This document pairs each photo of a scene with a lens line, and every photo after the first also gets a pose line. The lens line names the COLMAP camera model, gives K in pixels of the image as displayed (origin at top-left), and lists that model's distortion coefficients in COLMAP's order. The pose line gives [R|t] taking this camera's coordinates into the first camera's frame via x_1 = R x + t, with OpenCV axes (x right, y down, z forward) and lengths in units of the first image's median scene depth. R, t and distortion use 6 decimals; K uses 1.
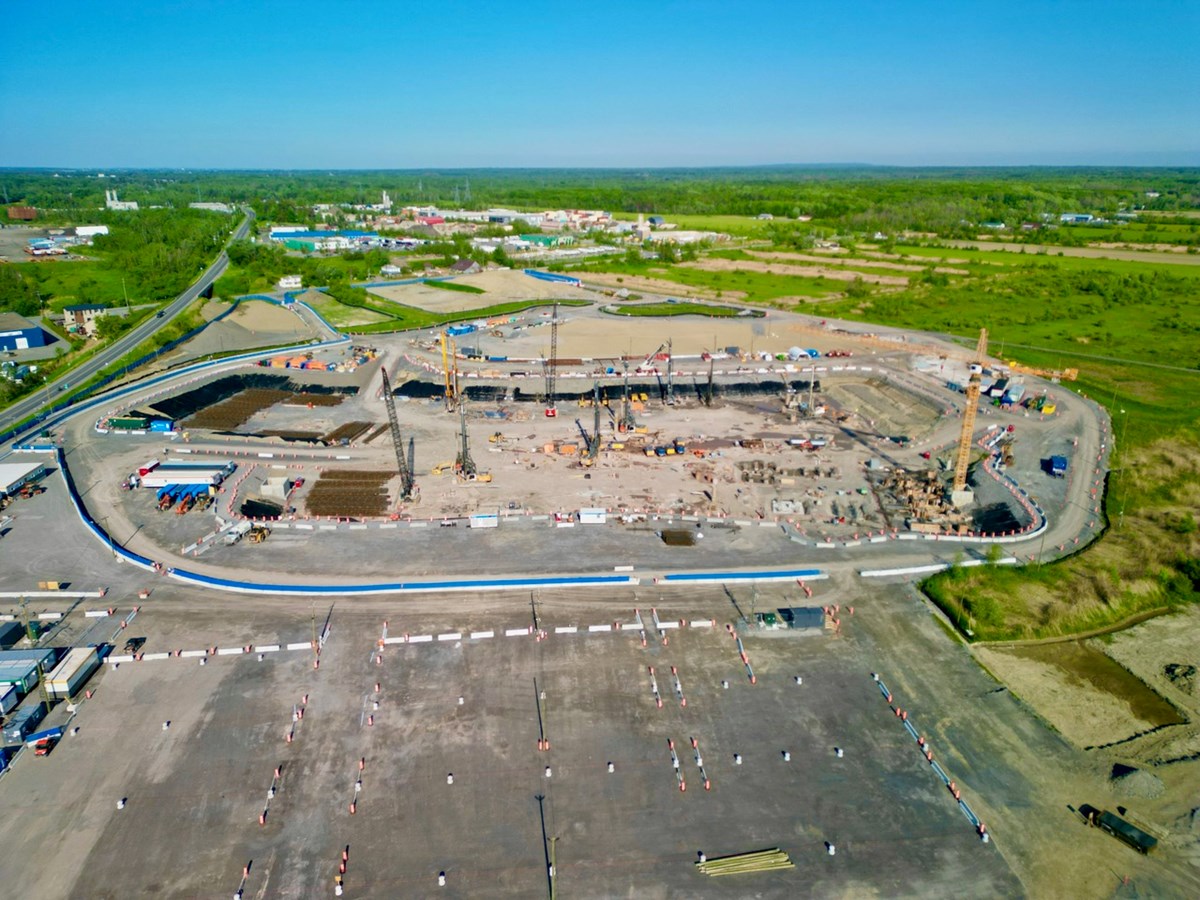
lens RADIAL K [[834.4, 0, 600.0], [0, 834.4, 450.0], [0, 0, 1]] dist [0.114083, -0.137321]
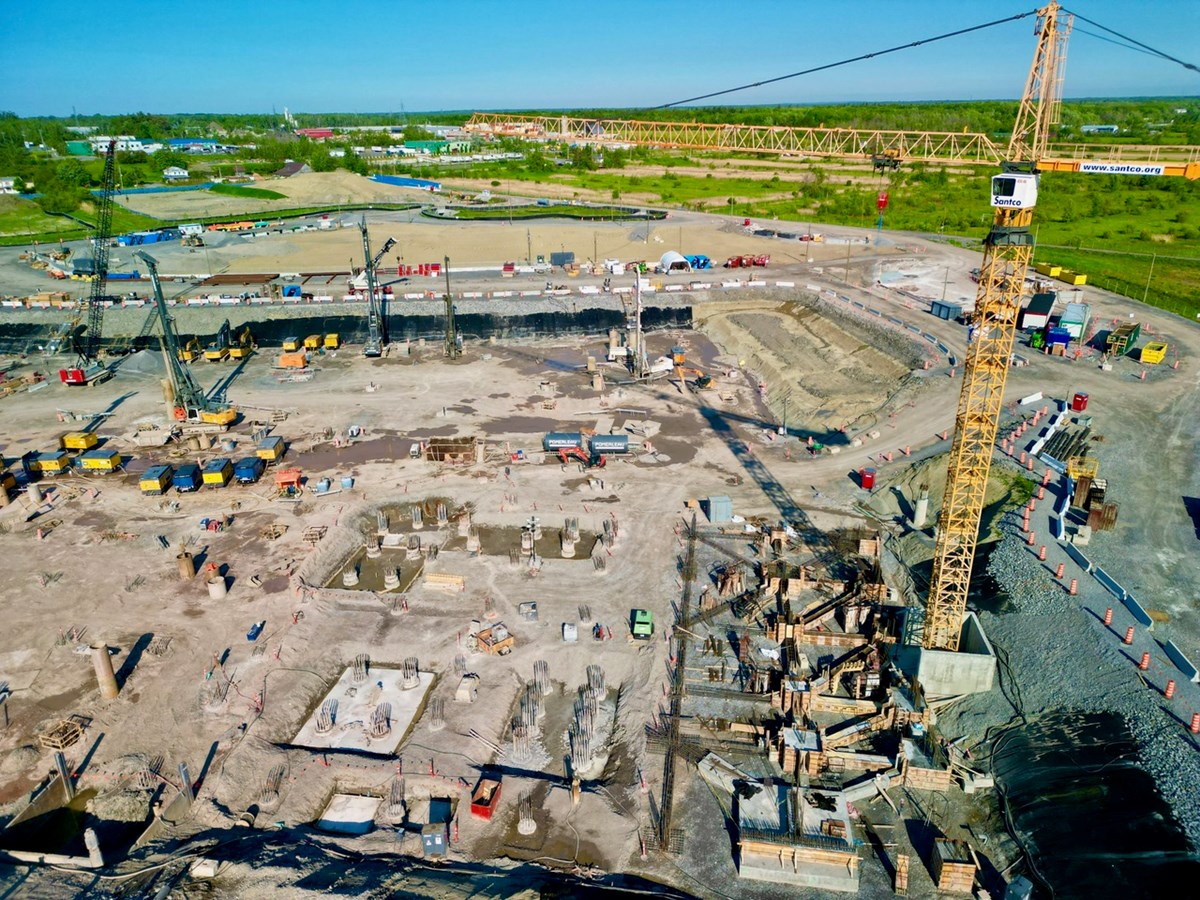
lens RADIAL K [[826.1, 0, 600.0], [0, 826.1, 450.0], [0, 0, 1]] dist [0.106074, -0.127965]
pose [[0.999862, -0.015365, -0.006276, 0.231727], [0.015696, 0.998268, 0.056693, -0.026341], [0.005394, -0.056784, 0.998372, 0.538425]]
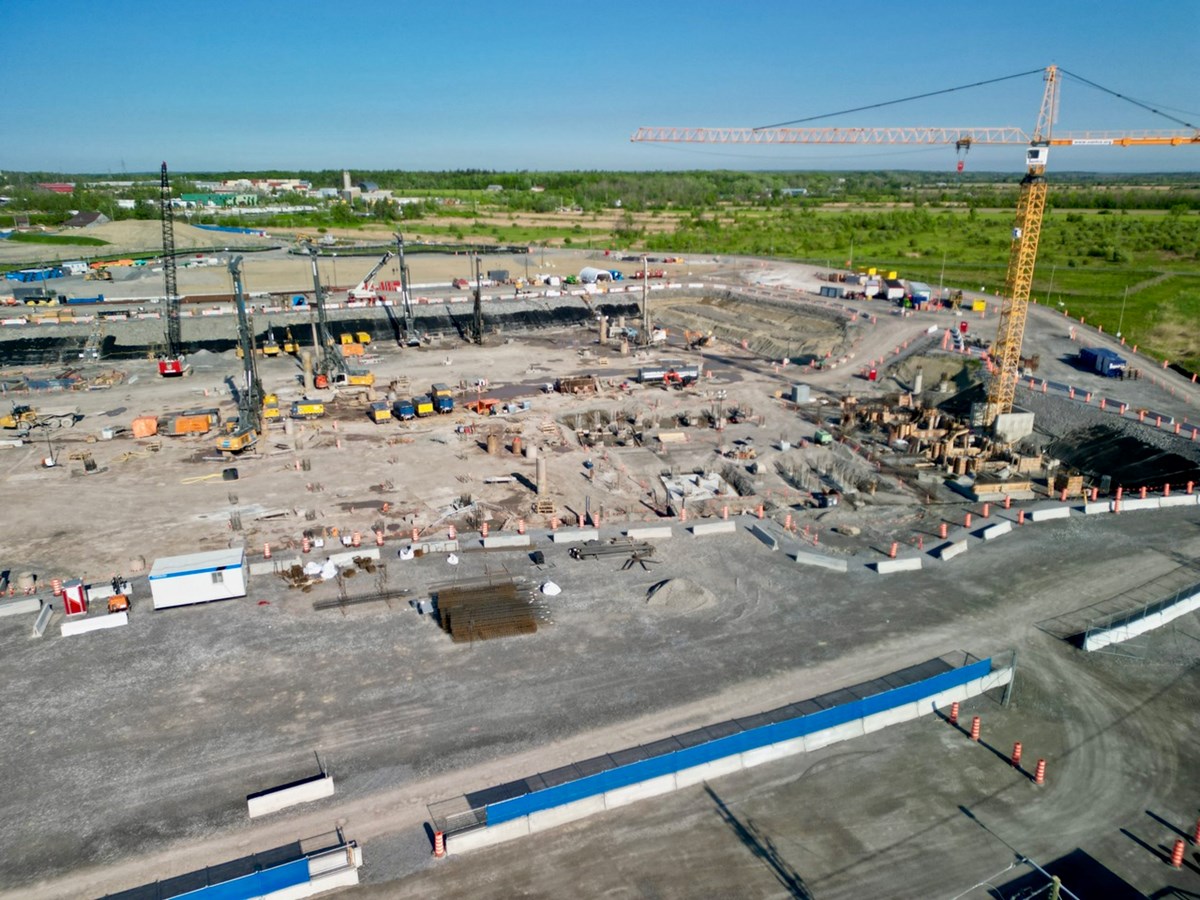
lens RADIAL K [[834.4, 0, 600.0], [0, 834.4, 450.0], [0, 0, 1]] dist [0.114083, -0.137321]
pose [[0.949378, -0.104425, 0.296273, 0.029364], [0.108840, 0.994058, 0.001602, 0.031592], [-0.294680, 0.030726, 0.955102, 0.436139]]
